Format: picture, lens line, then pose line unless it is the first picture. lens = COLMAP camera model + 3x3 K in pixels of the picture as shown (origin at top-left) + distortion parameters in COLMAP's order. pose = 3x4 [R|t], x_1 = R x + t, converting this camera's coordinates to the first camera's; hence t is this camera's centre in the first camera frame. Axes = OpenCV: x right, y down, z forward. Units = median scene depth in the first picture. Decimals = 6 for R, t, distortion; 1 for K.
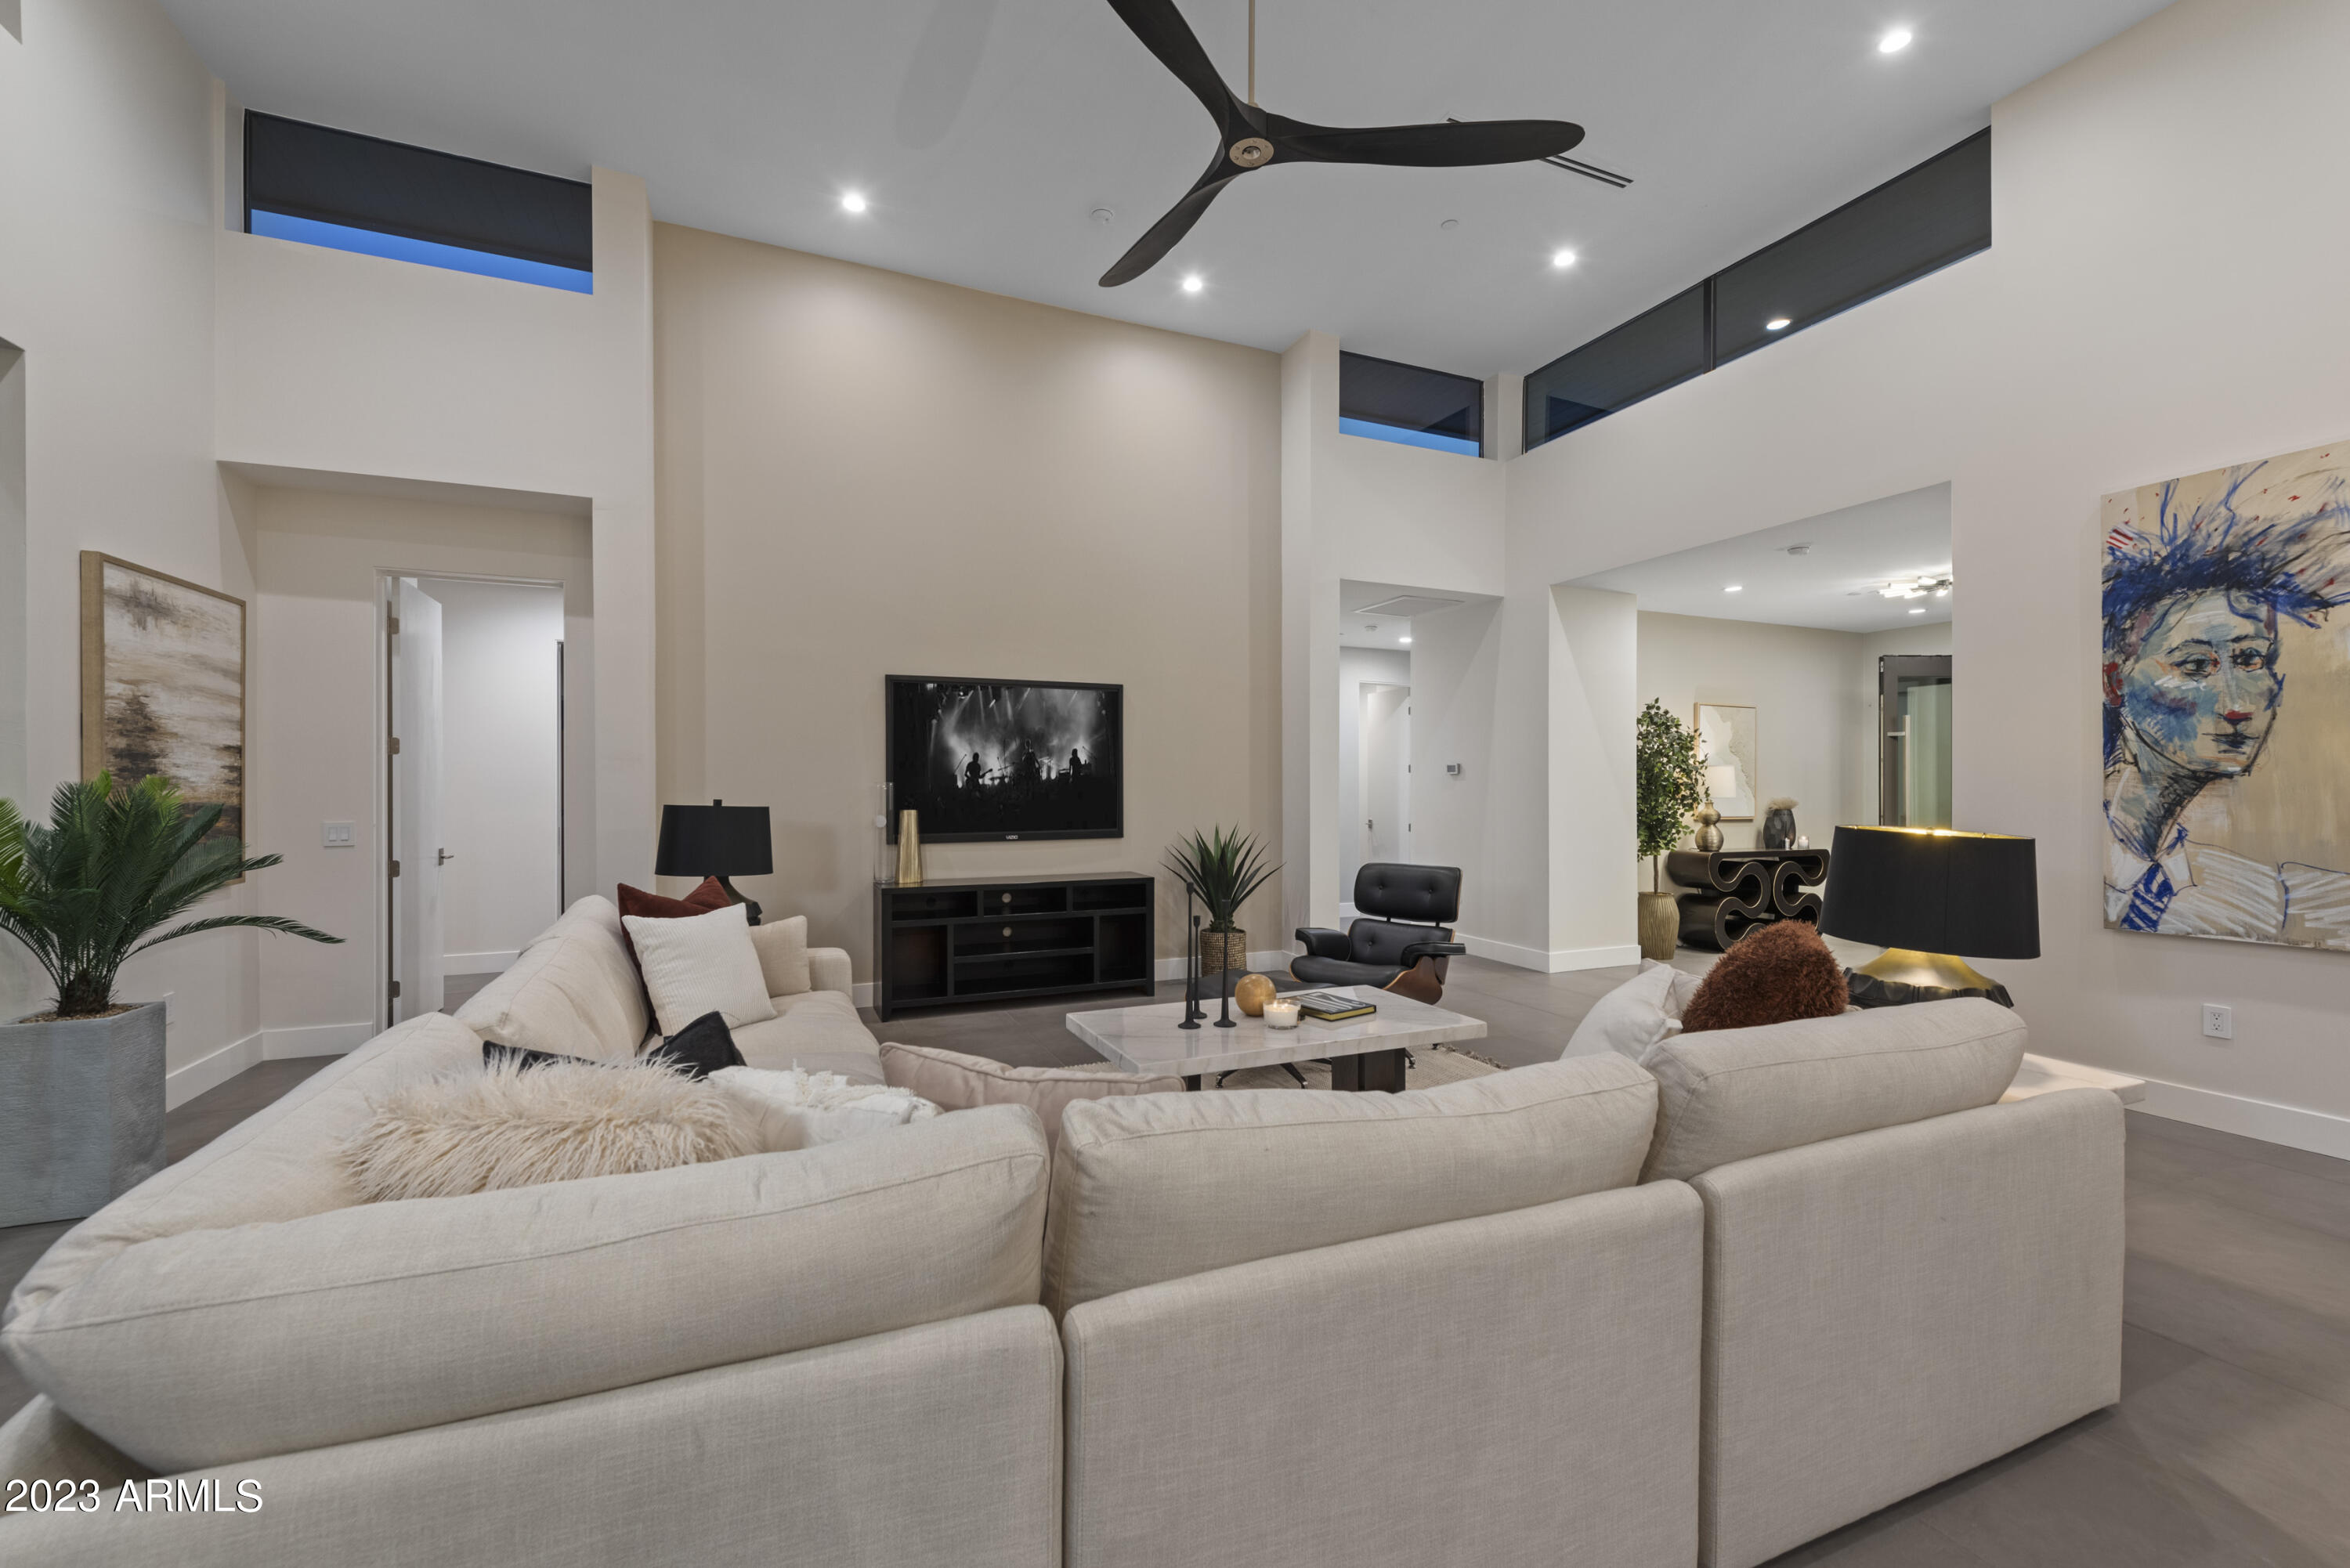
lens RADIAL K [[936.6, 0, 1173.5], [0, 936.6, 793.8], [0, 0, 1]] dist [0.004801, -0.003403]
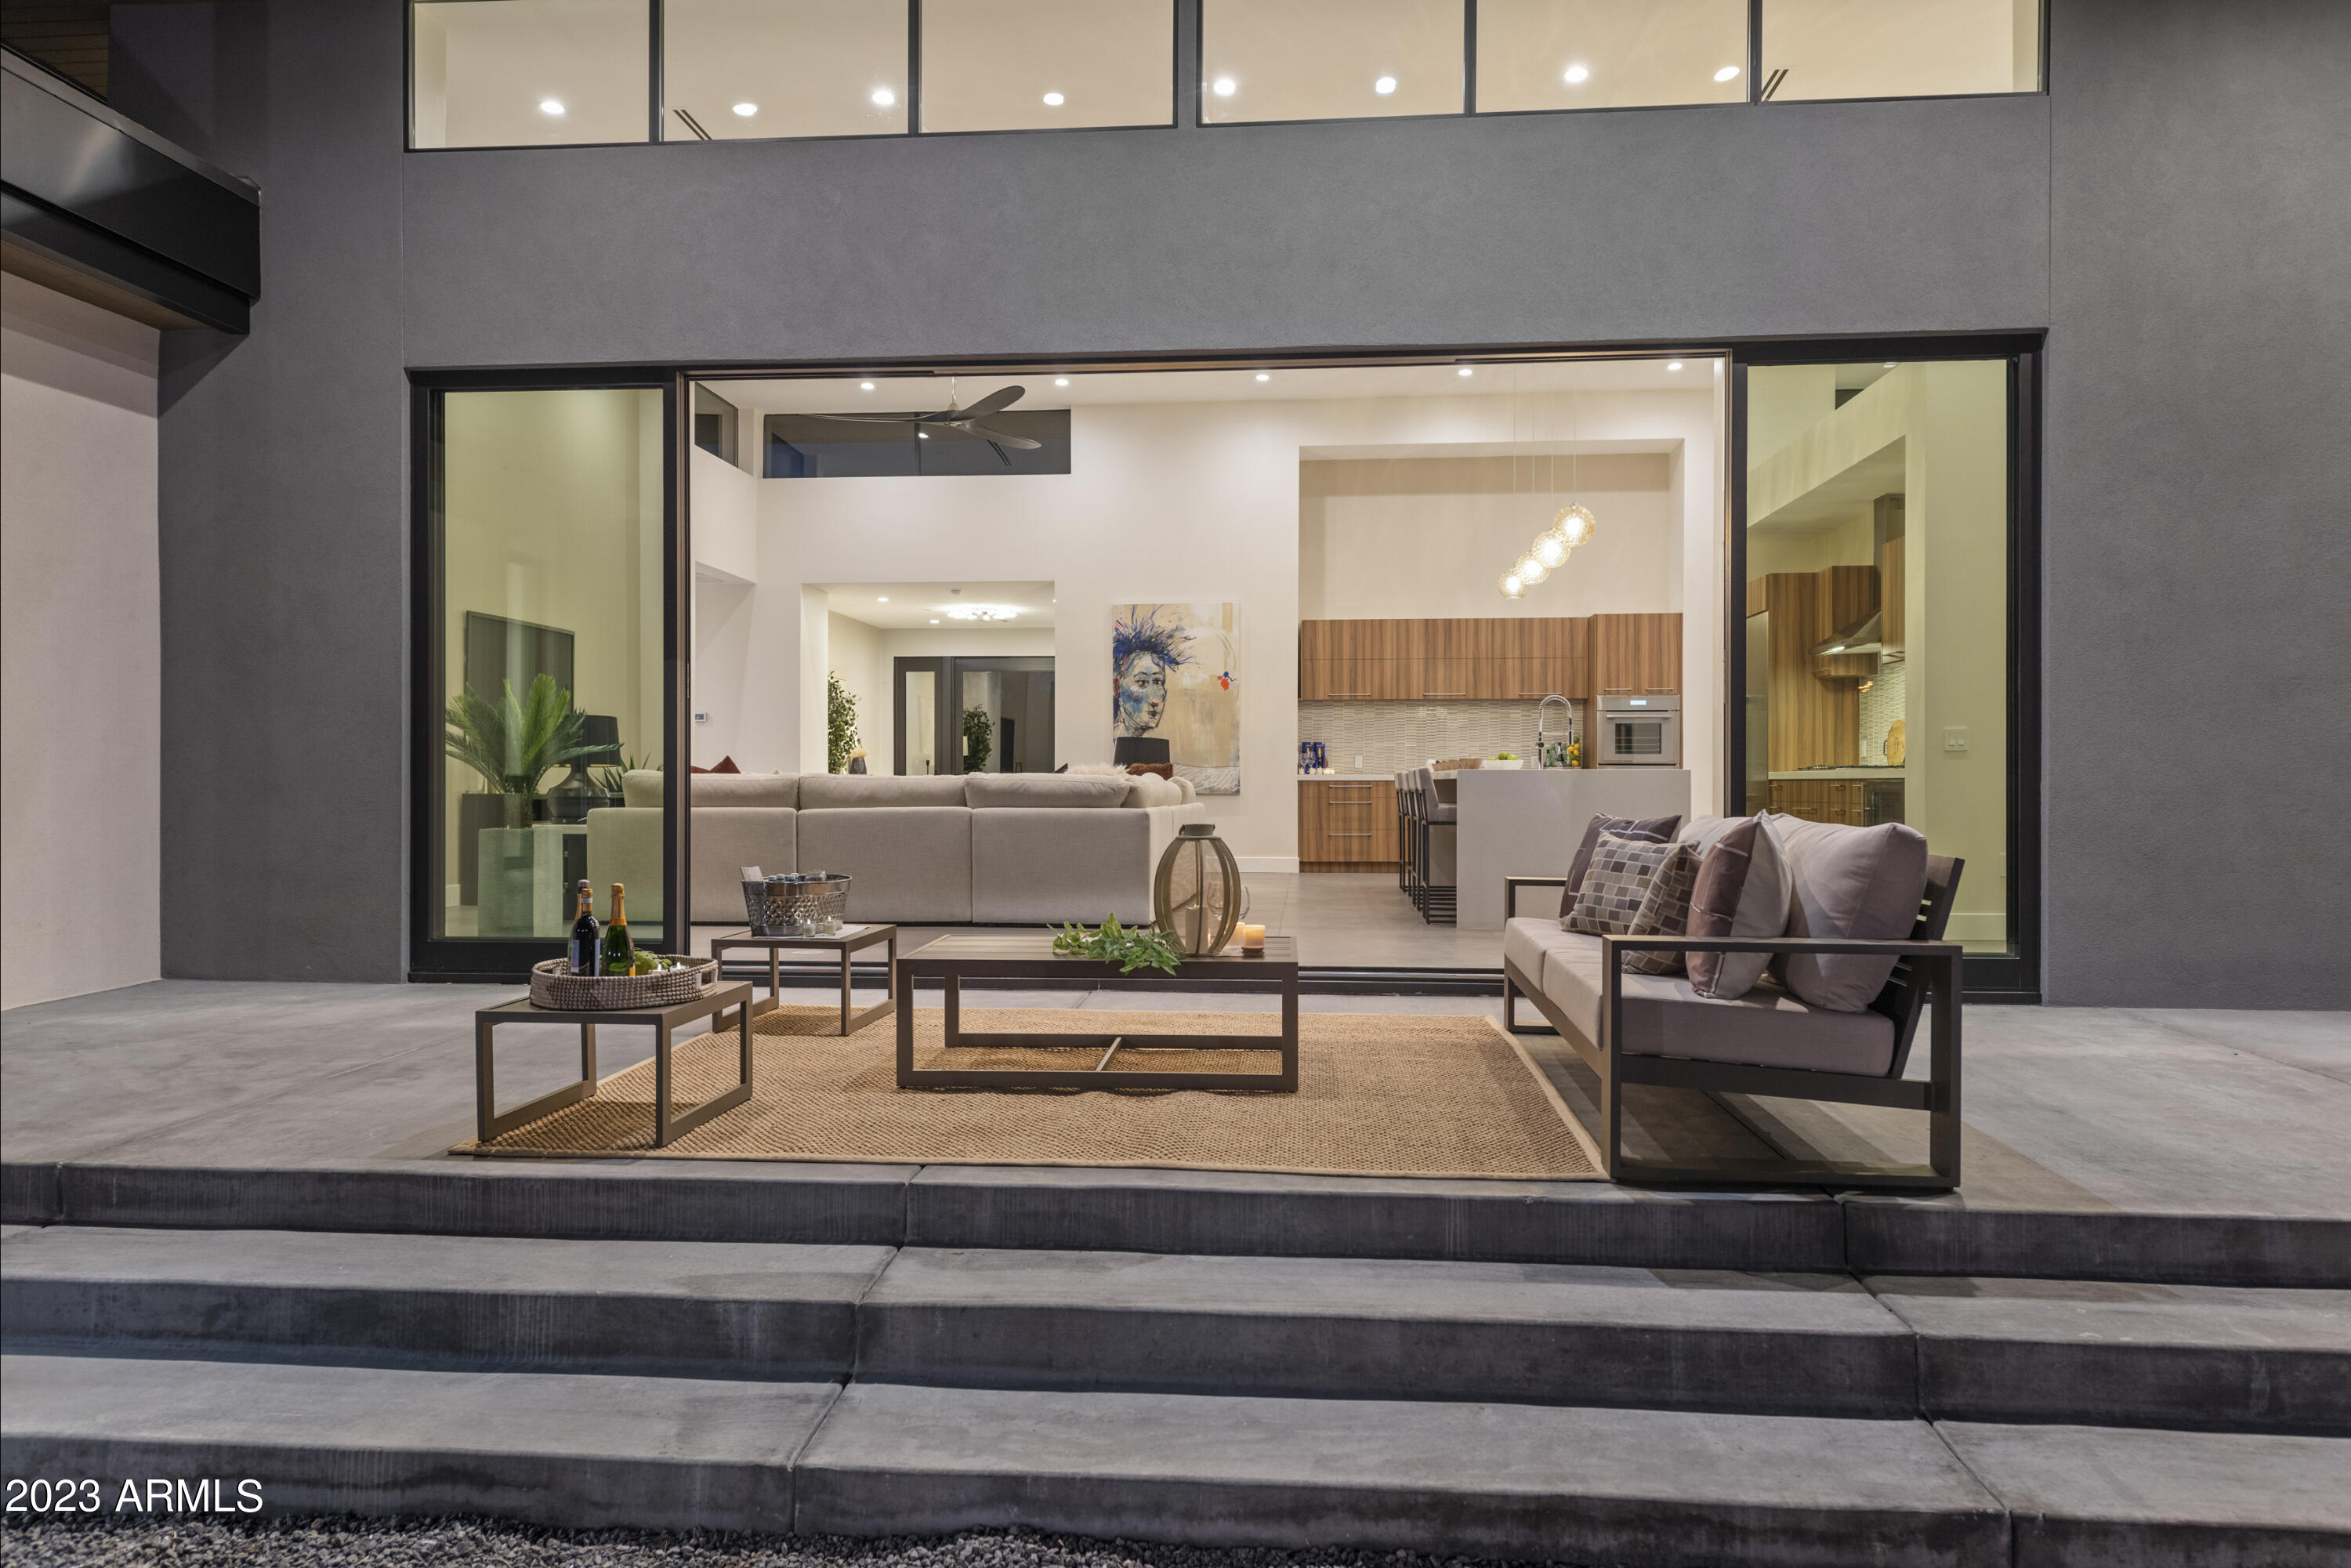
lens RADIAL K [[1563.5, 0, 1189.8], [0, 1563.5, 807.1], [0, 0, 1]] dist [-0.002233, -0.003254]
pose [[0.484561, -0.011516, 0.874682, -2.123497], [0.003101, 0.999930, 0.011446, 0.123953], [-0.874752, -0.002834, 0.484562, -0.951611]]
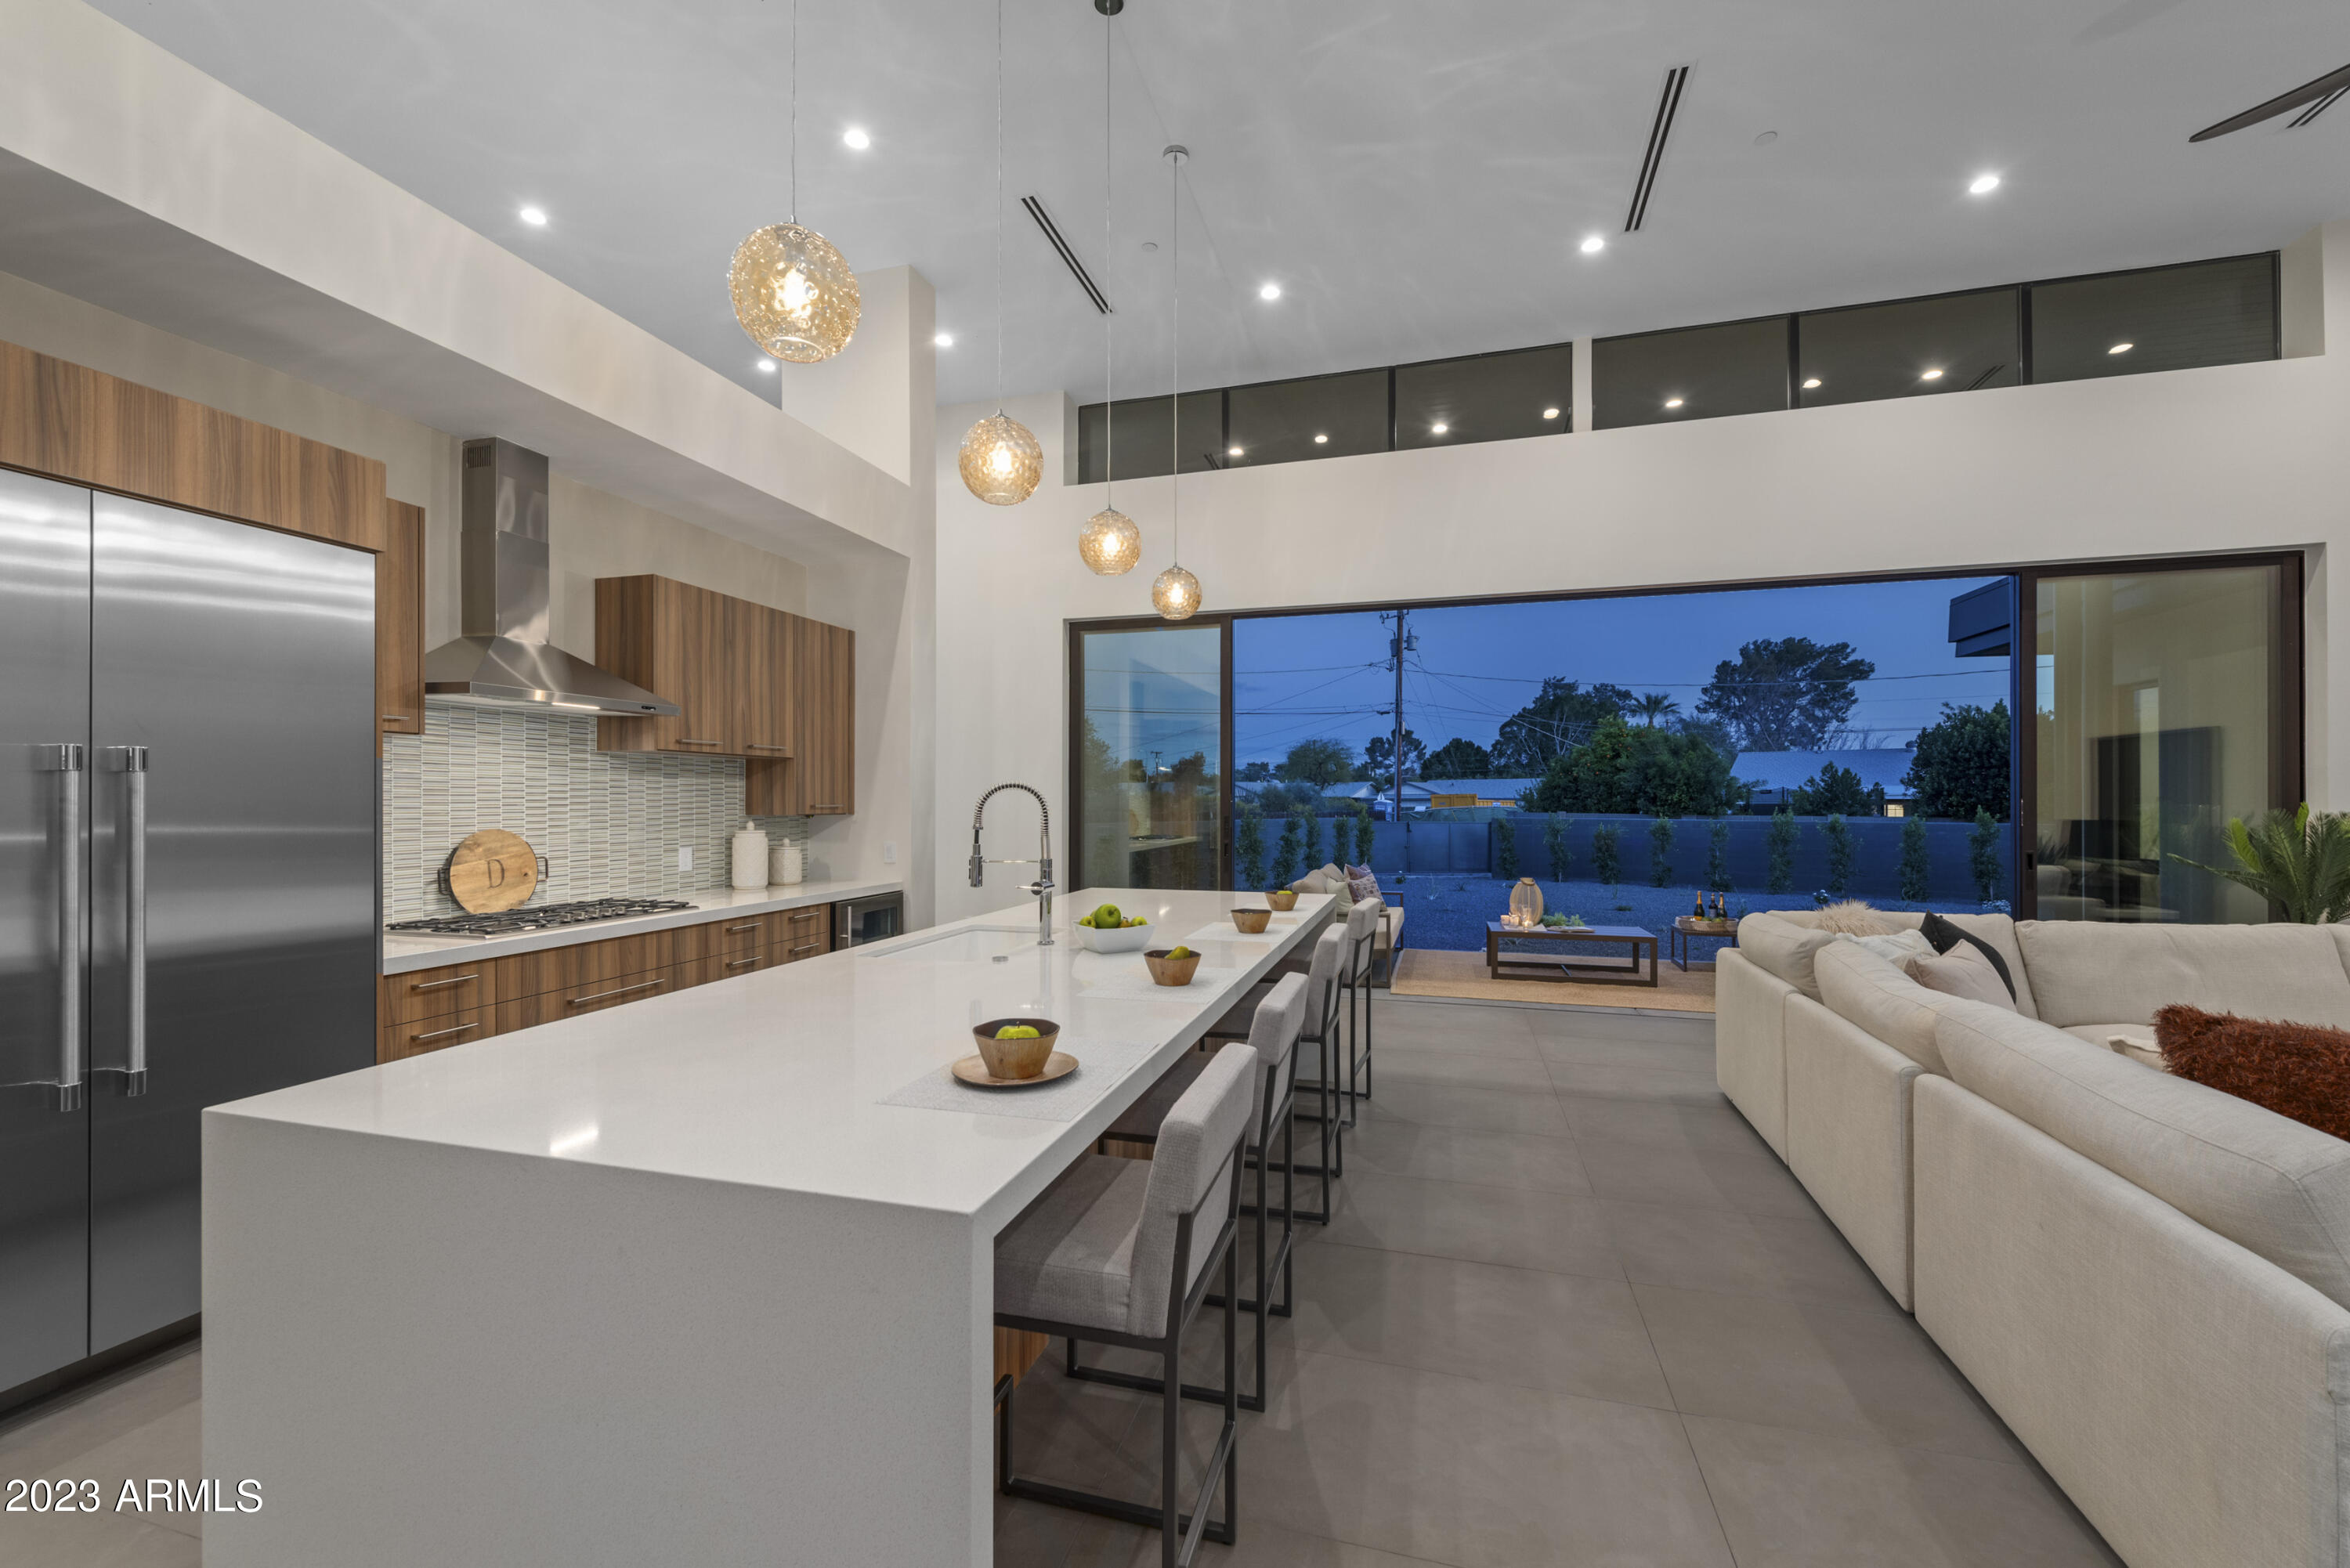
lens RADIAL K [[936.6, 0, 1175.3], [0, 936.6, 801.7], [0, 0, 1]] dist [0.004801, -0.003403]
pose [[-0.640787, 0.000670, -0.767718, 0.973448], [-0.003865, 0.999984, 0.004099, -0.018925], [0.767709, 0.005594, -0.640775, 0.370103]]
